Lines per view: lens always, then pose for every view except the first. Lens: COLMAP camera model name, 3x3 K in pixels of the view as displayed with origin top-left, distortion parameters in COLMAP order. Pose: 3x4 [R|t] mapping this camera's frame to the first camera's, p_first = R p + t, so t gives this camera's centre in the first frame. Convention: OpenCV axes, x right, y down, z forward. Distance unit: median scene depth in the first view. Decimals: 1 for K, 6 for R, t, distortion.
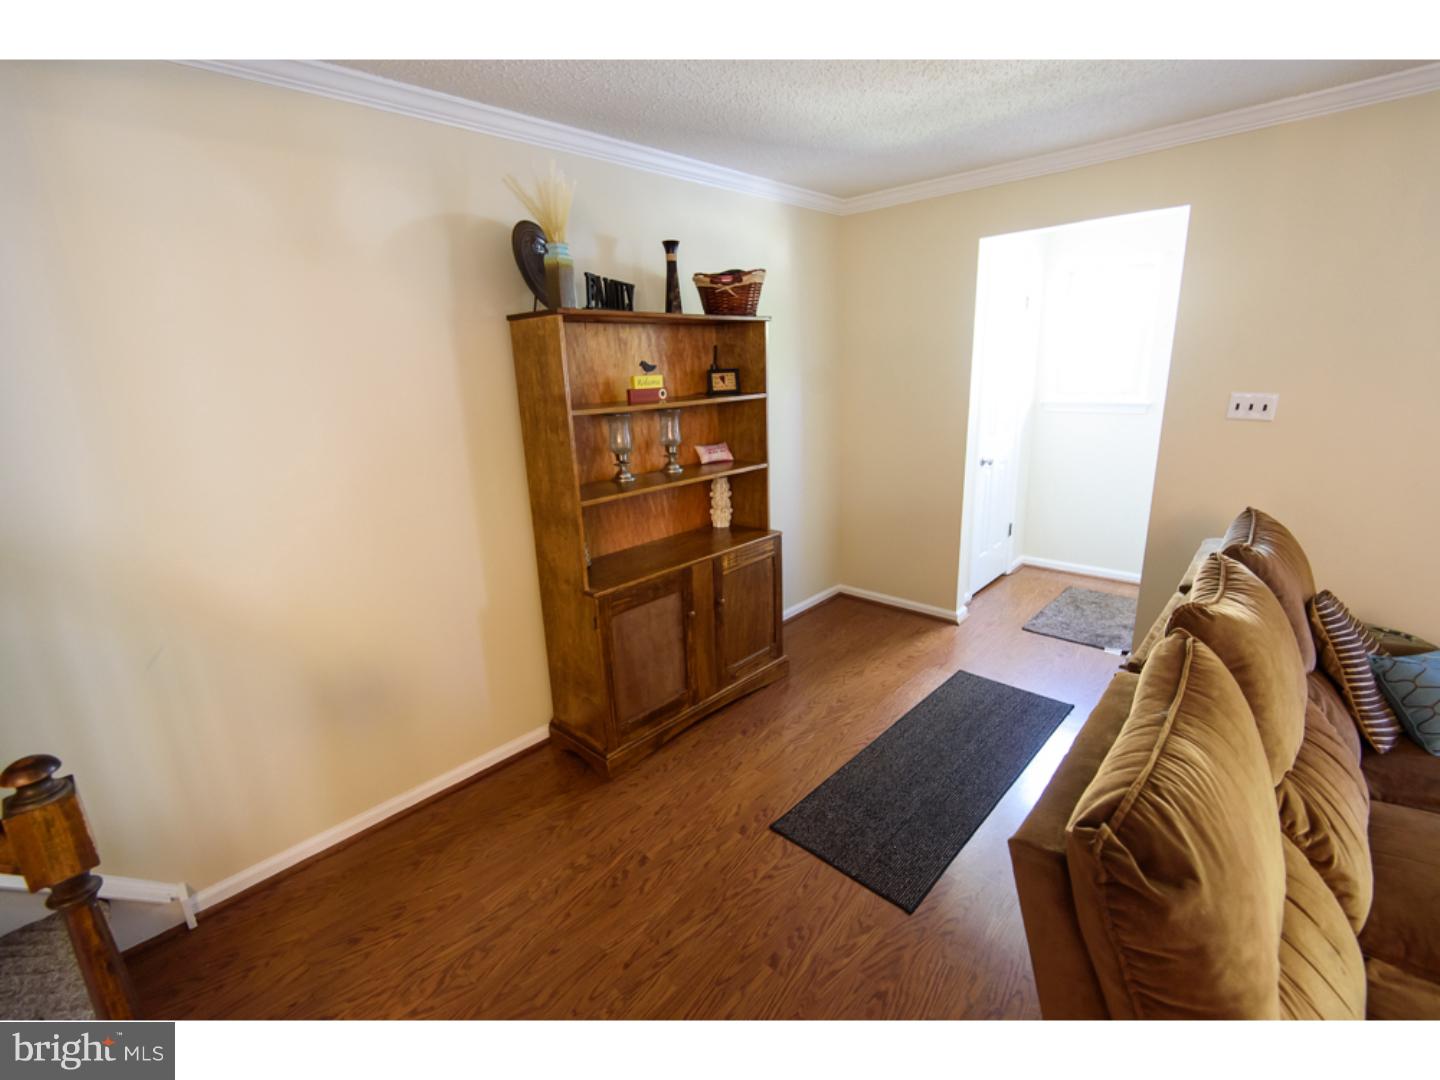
lens RADIAL K [[649.0, 0, 716.4], [0, 649.0, 533.5], [0, 0, 1]] dist [0.010327, -0.006565]
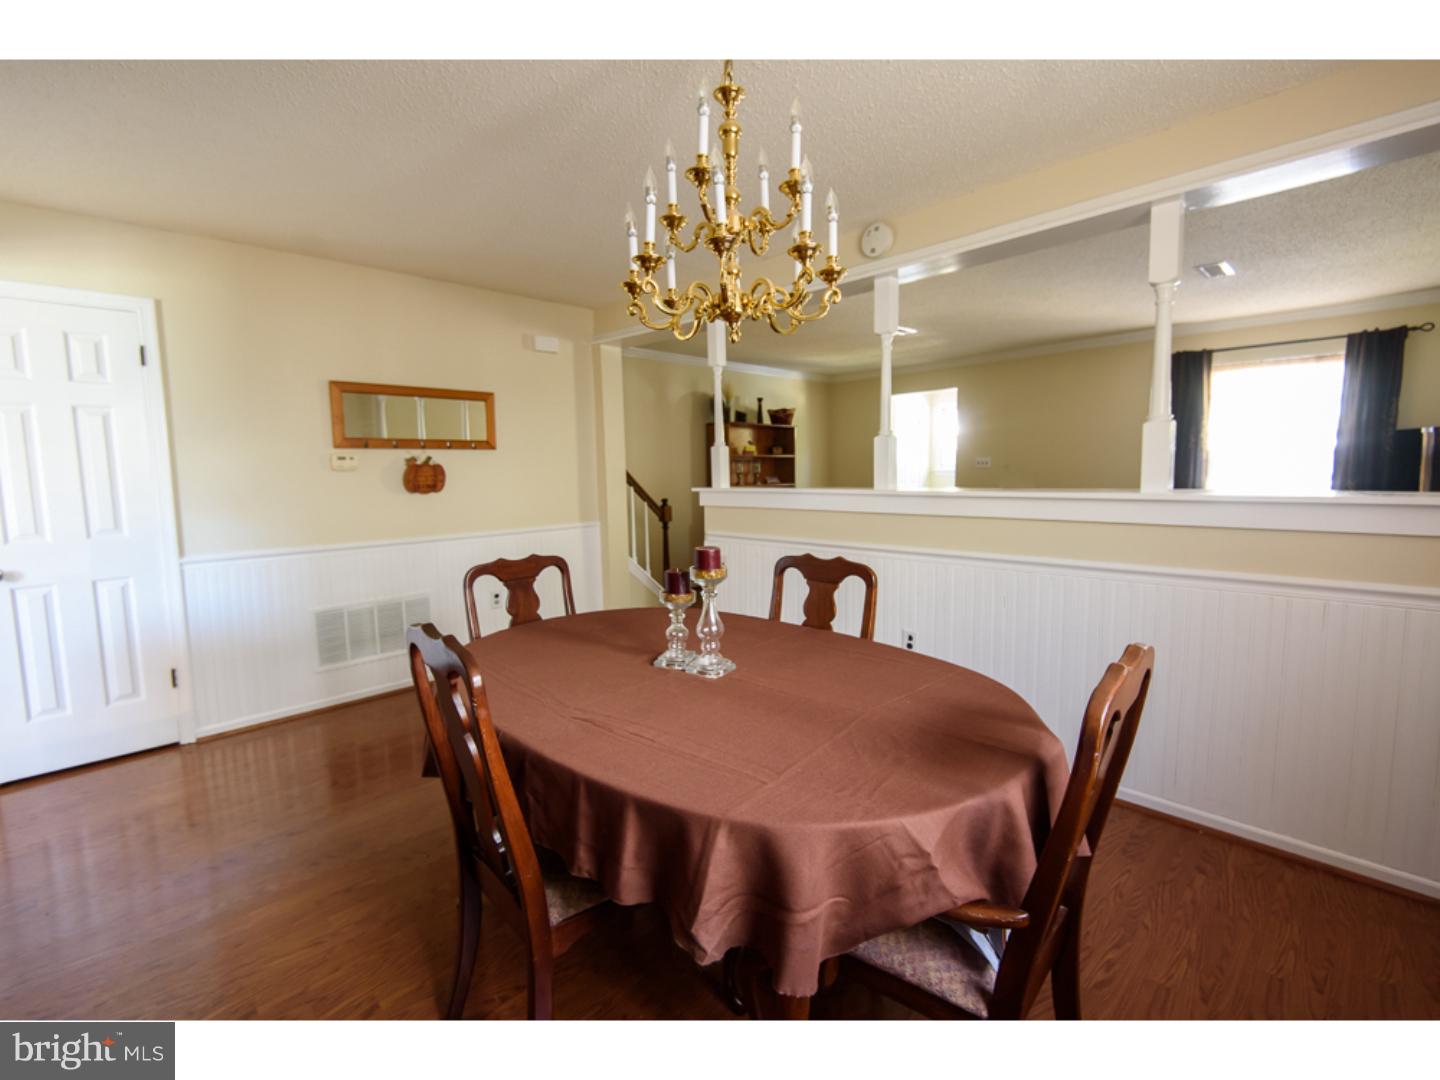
lens RADIAL K [[649.0, 0, 716.4], [0, 649.0, 533.5], [0, 0, 1]] dist [0.010327, -0.006565]
pose [[0.998579, 0.027654, -0.045556, -0.110202], [-0.034618, 0.986511, -0.159993, 0.537526], [0.040517, 0.161343, 0.986066, -1.559719]]
